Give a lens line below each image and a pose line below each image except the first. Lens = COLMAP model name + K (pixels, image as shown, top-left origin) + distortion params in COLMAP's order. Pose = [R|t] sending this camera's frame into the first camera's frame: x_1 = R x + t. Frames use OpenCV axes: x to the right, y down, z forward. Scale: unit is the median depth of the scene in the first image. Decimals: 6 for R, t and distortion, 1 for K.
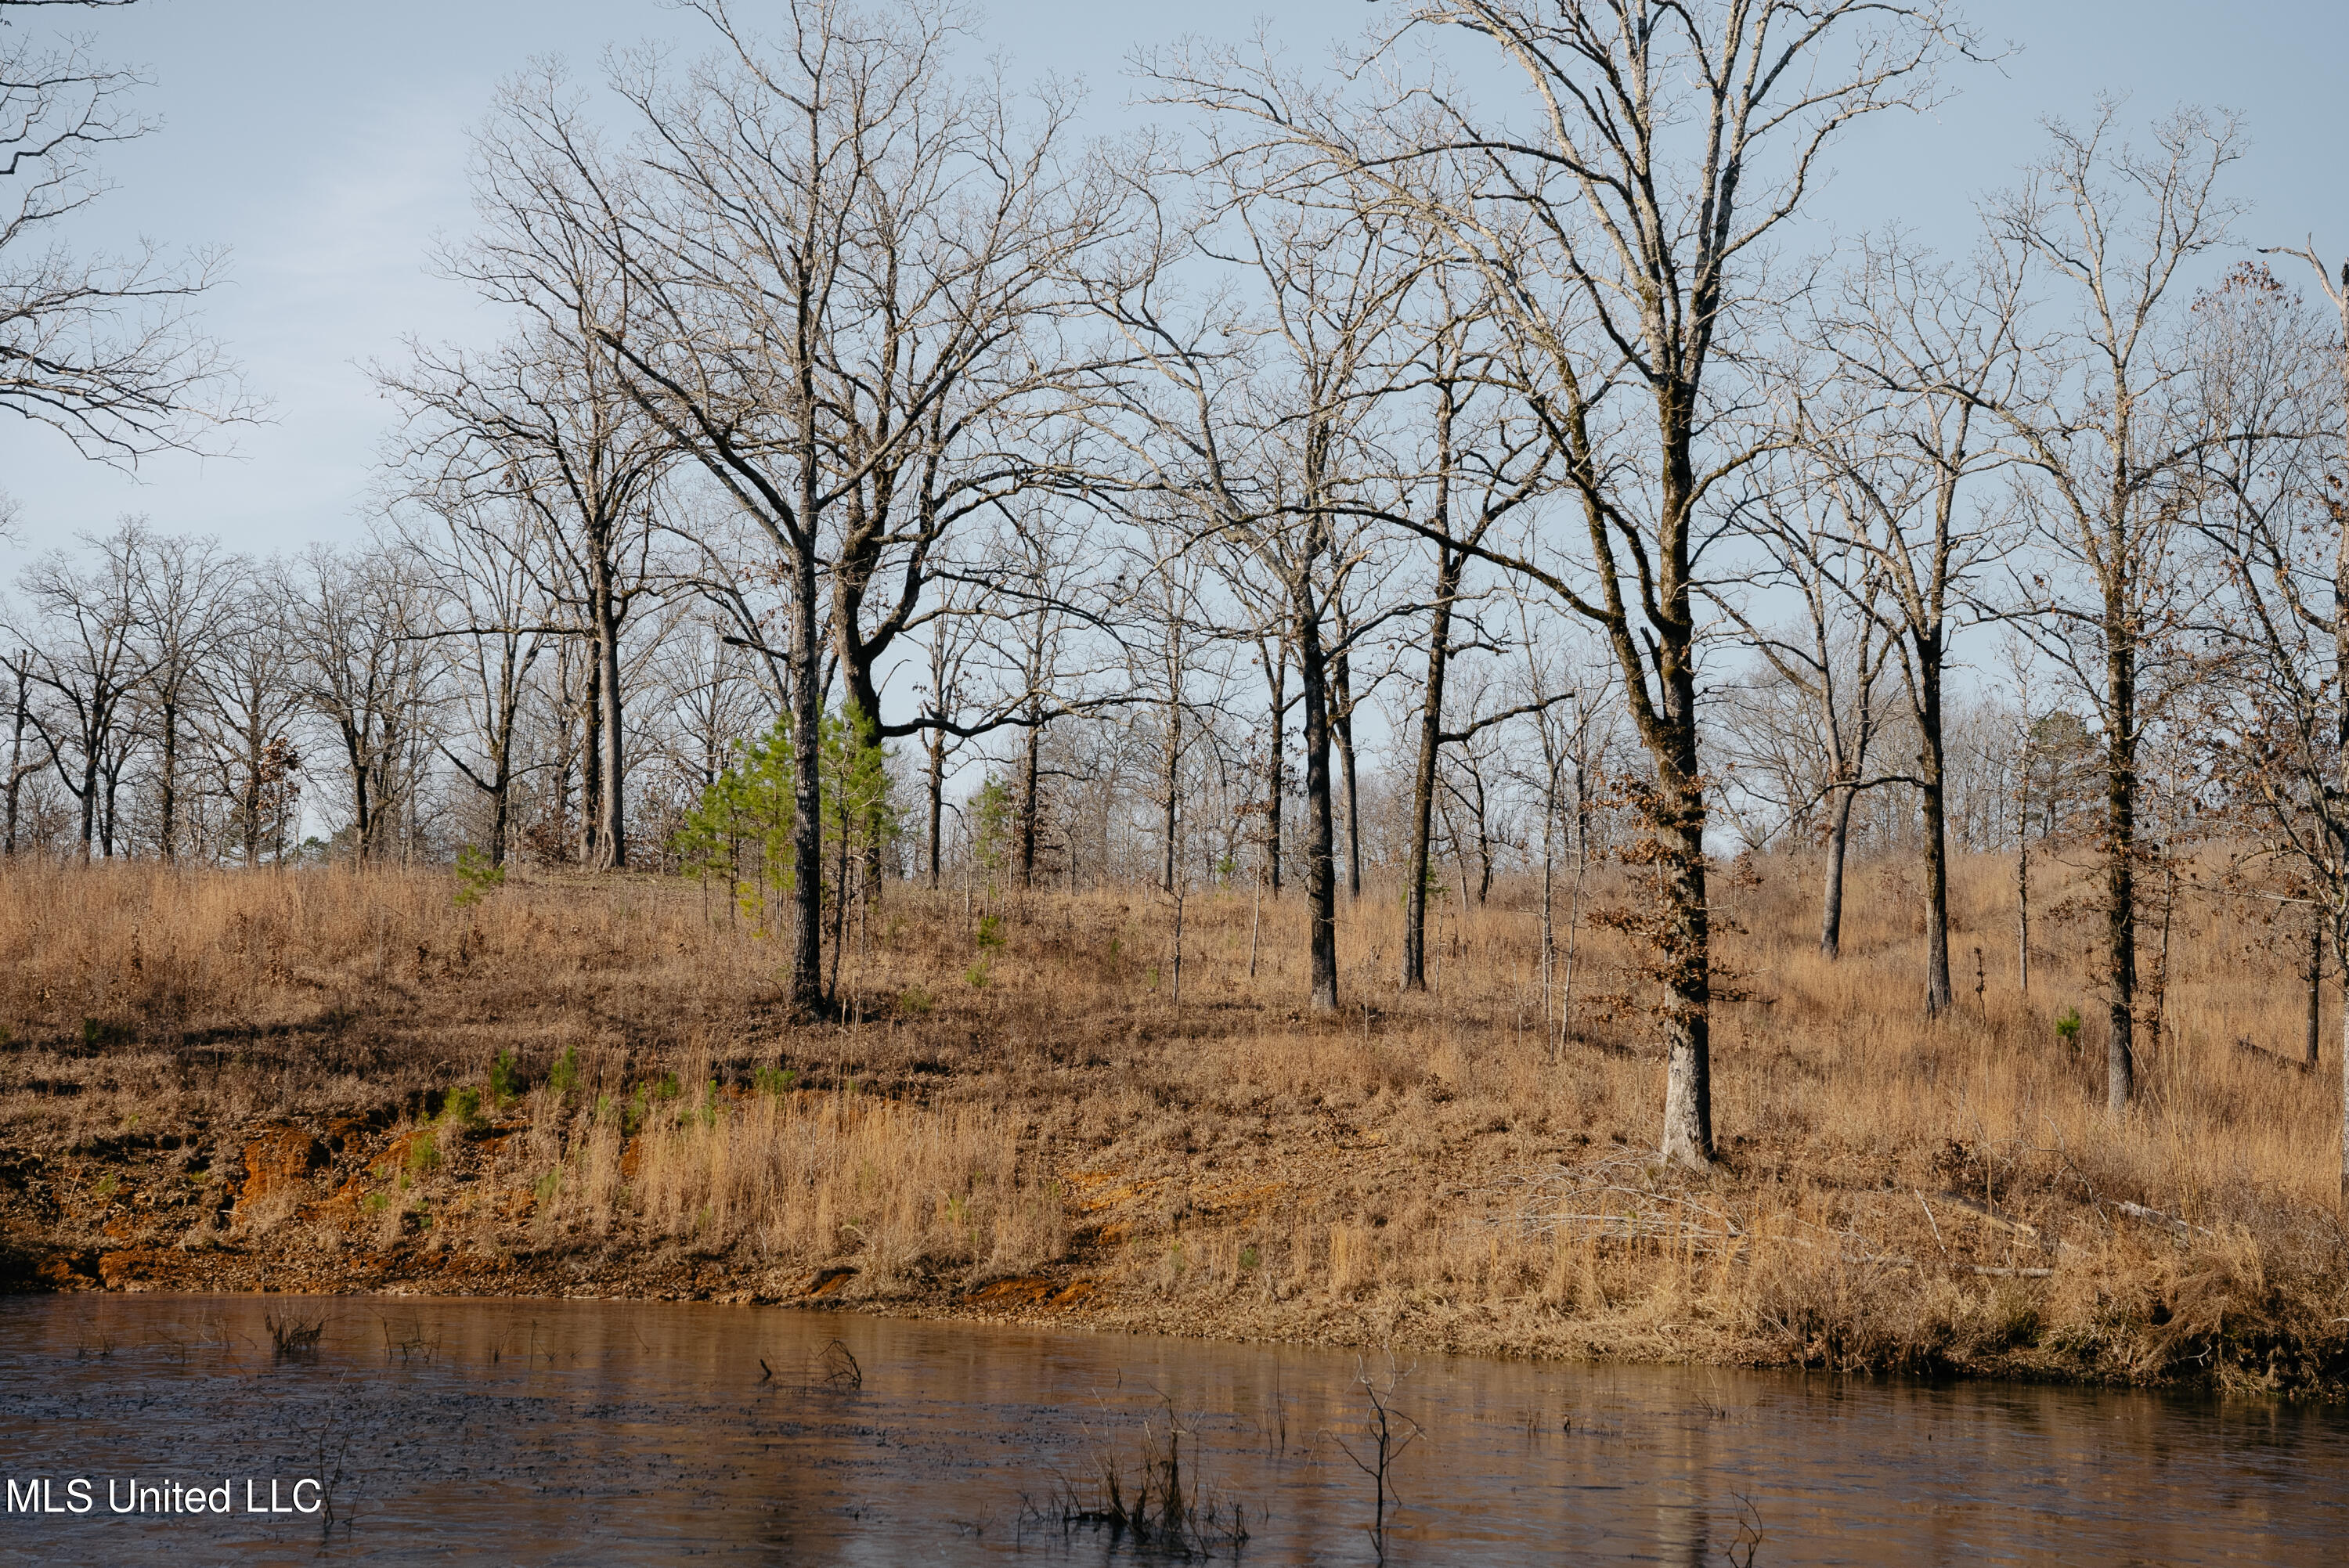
lens RADIAL K [[3796.8, 0, 1174.5], [0, 3796.8, 784.0], [0, 0, 1]] dist [0.366405, 0.140596]
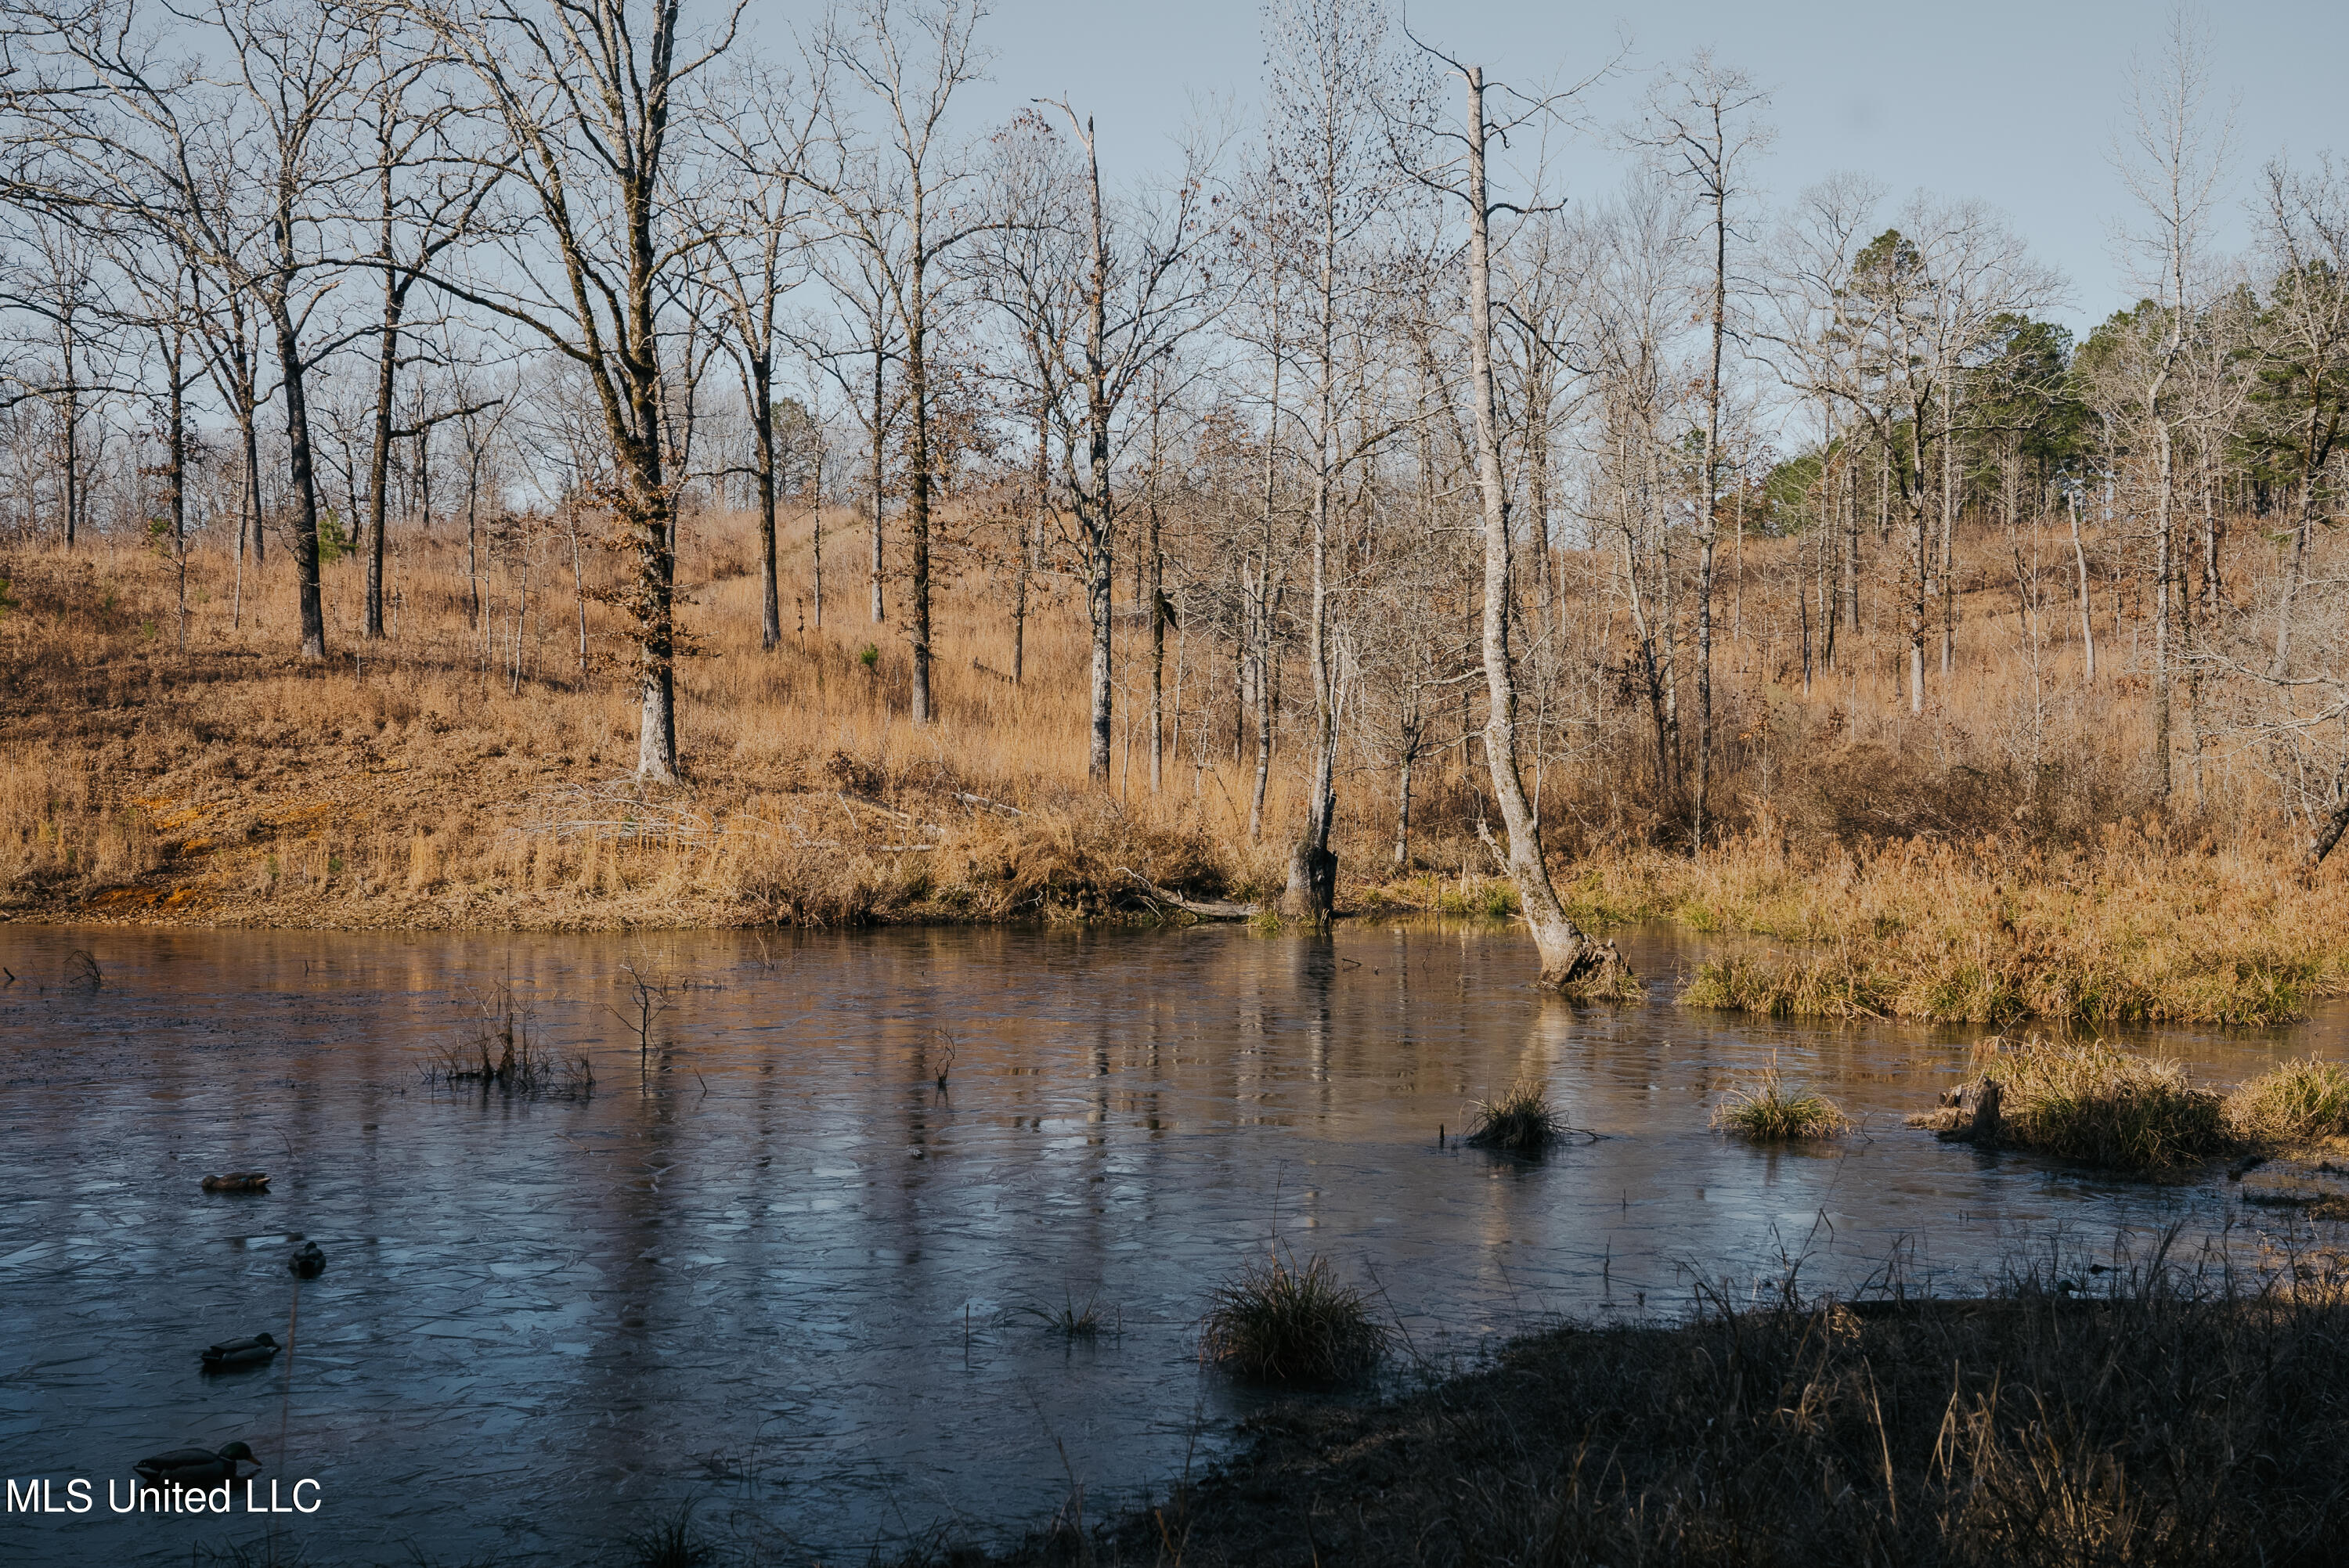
lens RADIAL K [[3066.5, 0, 1174.5], [0, 3066.5, 784.0], [0, 0, 1]] dist [0.174115, 0.297890]
pose [[0.932798, -0.027104, 0.359380, -0.082278], [-0.013578, 0.993817, 0.110196, -0.019021], [-0.360145, -0.107670, 0.926662, -0.056012]]
